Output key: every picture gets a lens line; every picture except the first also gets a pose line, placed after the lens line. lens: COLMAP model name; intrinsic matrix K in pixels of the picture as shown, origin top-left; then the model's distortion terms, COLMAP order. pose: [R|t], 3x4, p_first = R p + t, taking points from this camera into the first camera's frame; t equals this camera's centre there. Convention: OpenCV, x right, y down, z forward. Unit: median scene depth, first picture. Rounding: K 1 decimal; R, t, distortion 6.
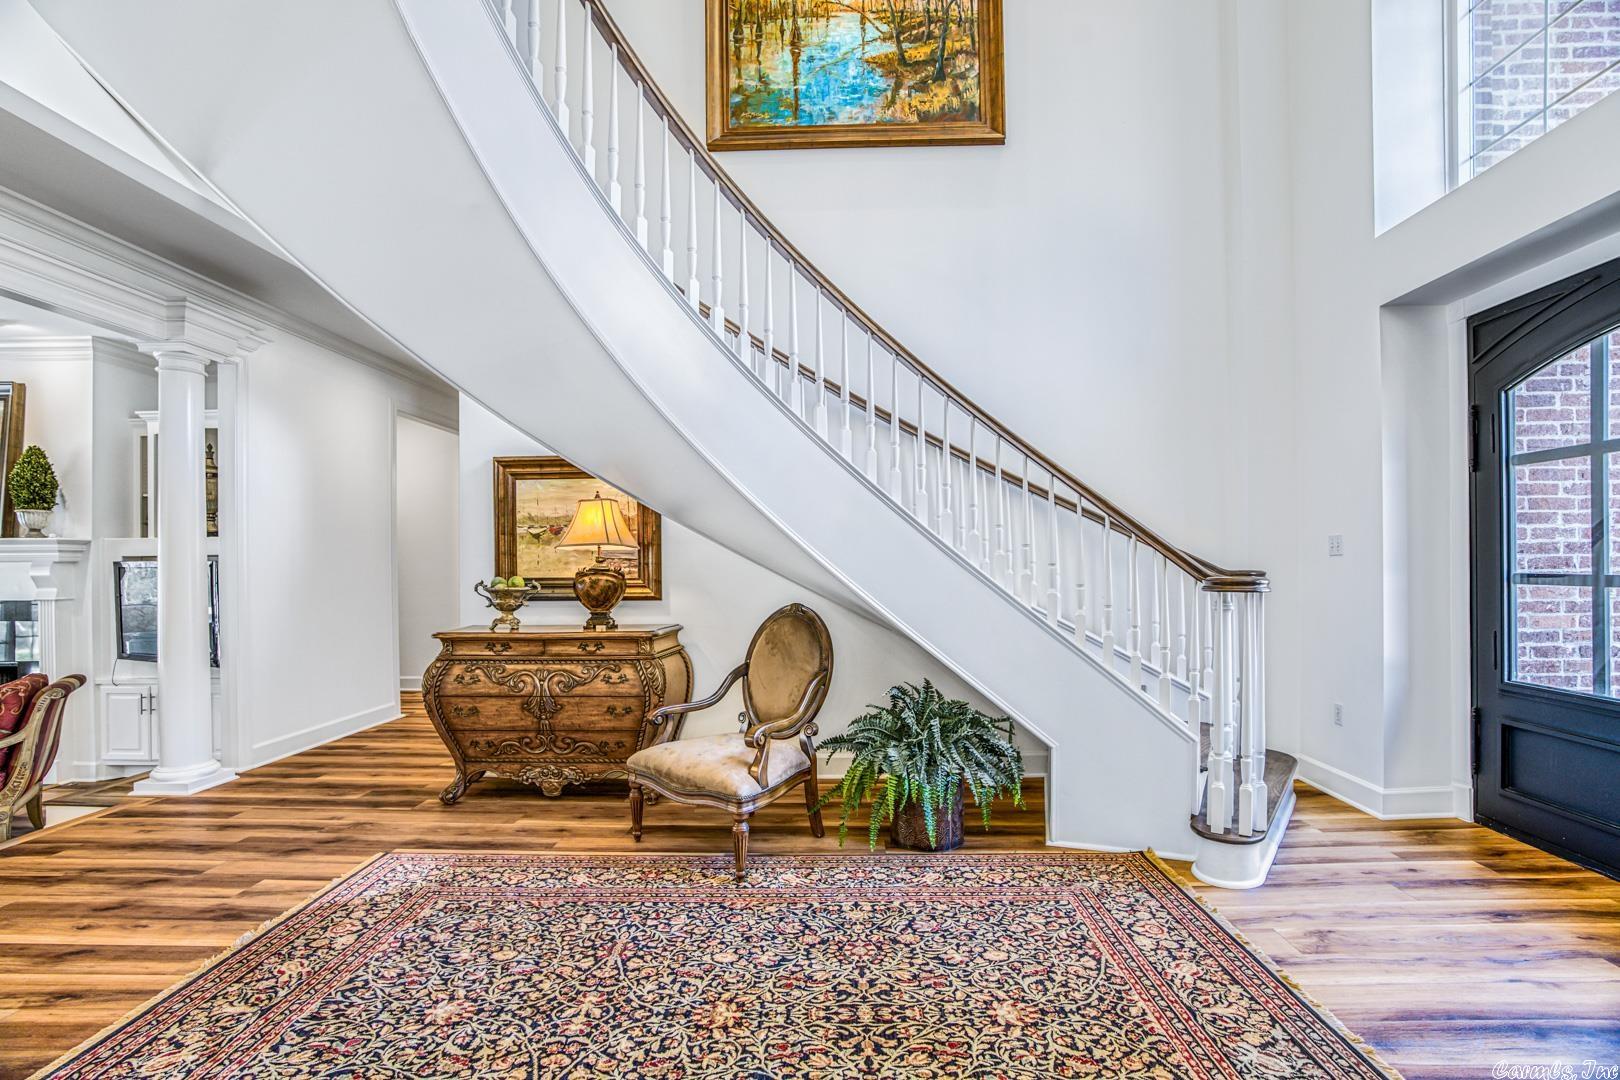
lens RADIAL K [[742.3, 0, 810.7], [0, 742.3, 556.5], [0, 0, 1]] dist [-0.022268, 0.000970]
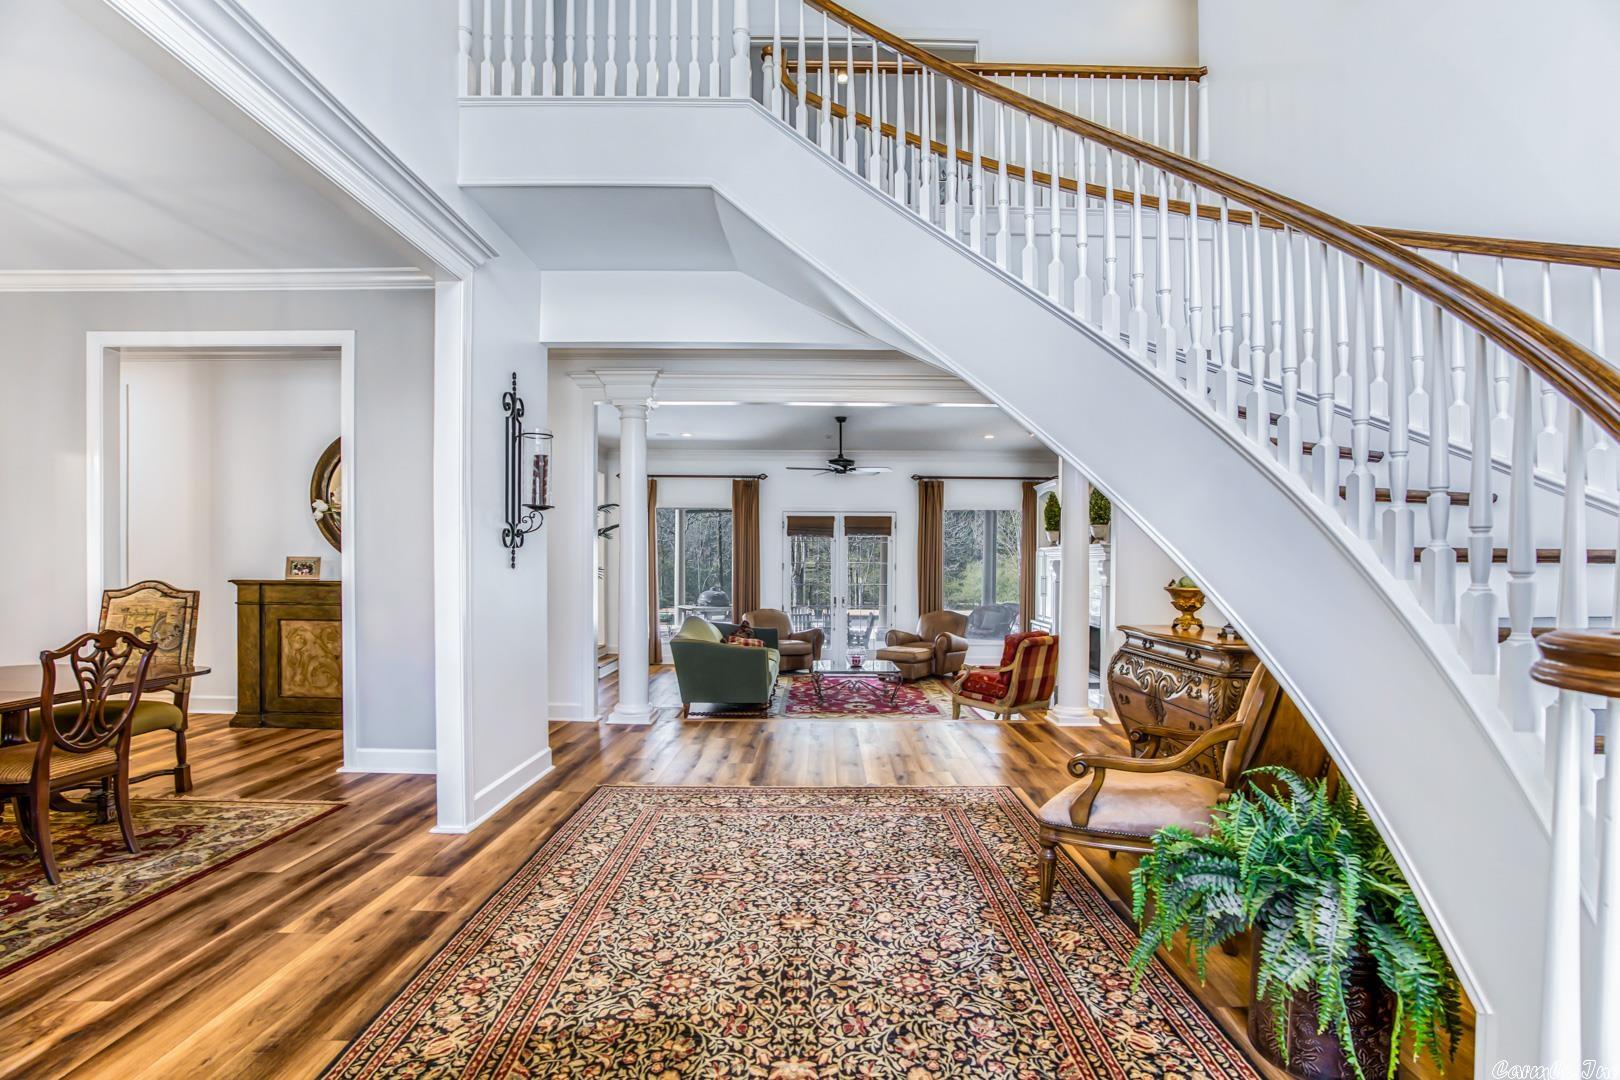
lens RADIAL K [[742.3, 0, 828.9], [0, 742.3, 570.2], [0, 0, 1]] dist [-0.022268, 0.000970]
pose [[0.060620, 0.009717, -0.998114, 0.914712], [0.009906, 0.999898, 0.010336, 0.007898], [0.998112, -0.010514, 0.060517, 0.792879]]
